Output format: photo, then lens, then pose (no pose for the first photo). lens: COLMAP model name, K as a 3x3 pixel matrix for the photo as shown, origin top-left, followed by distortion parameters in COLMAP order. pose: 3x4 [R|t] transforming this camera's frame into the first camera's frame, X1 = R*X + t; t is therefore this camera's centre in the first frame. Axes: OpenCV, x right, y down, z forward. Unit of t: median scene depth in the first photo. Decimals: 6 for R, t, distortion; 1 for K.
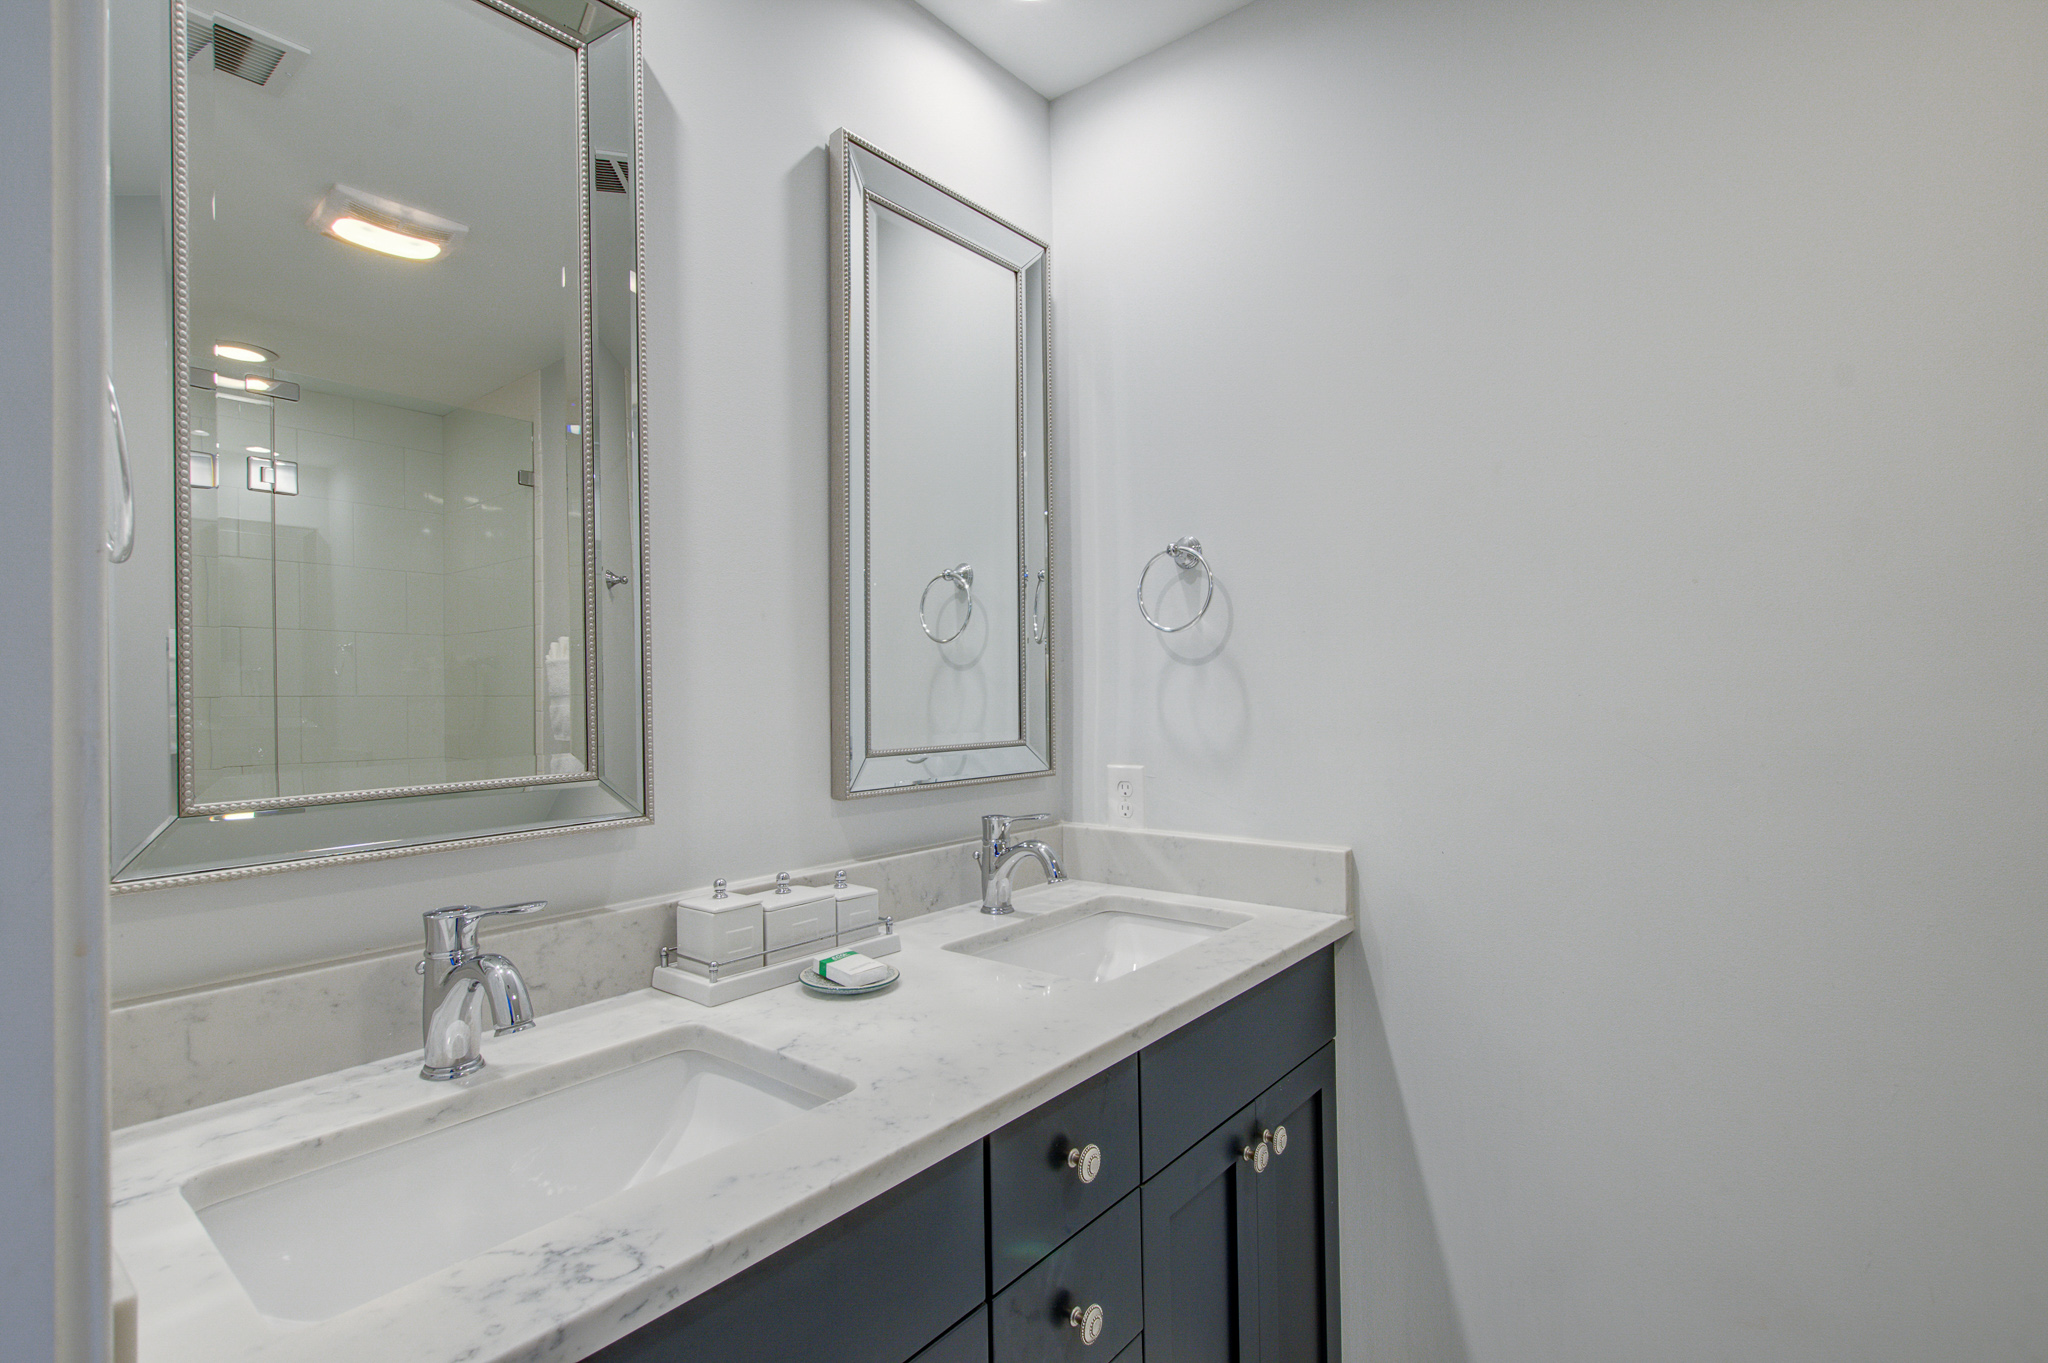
lens RADIAL K [[960.1, 0, 1024.0], [0, 960.1, 681.5], [0, 0, 1]] dist [-0.000572, -0.000052]
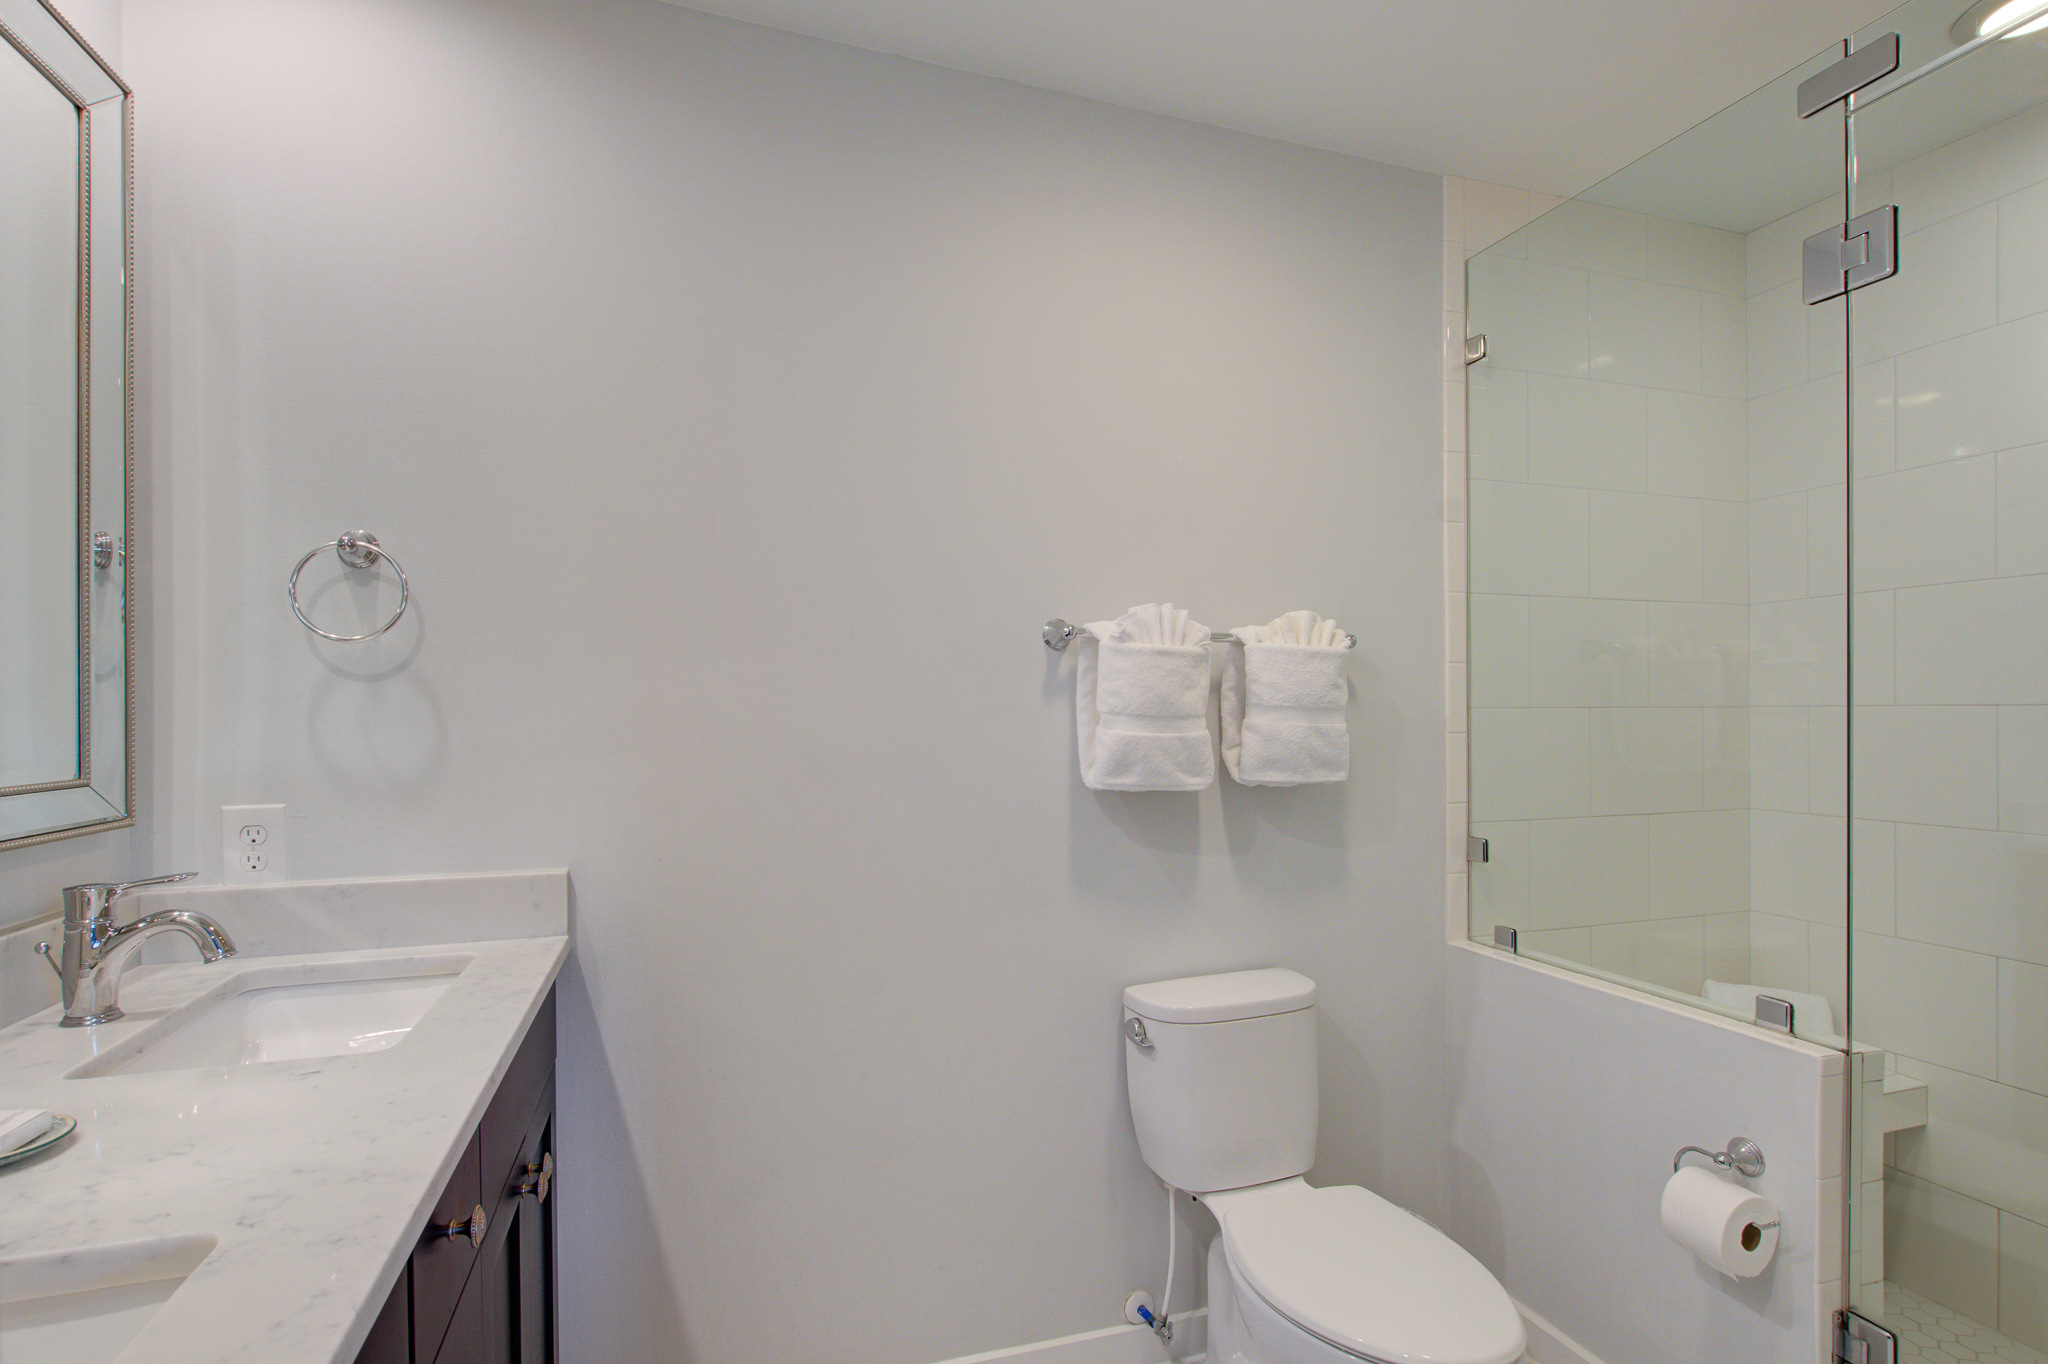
lens RADIAL K [[979.2, 0, 1025.0], [0, 979.2, 706.7], [0, 0, 1]] dist [-0.000091, -0.000187]
pose [[0.530398, 0.020334, 0.847505, -0.259082], [-0.017048, 0.999766, -0.013318, 0.007023], [-0.847577, -0.007384, 0.530621, 0.039238]]
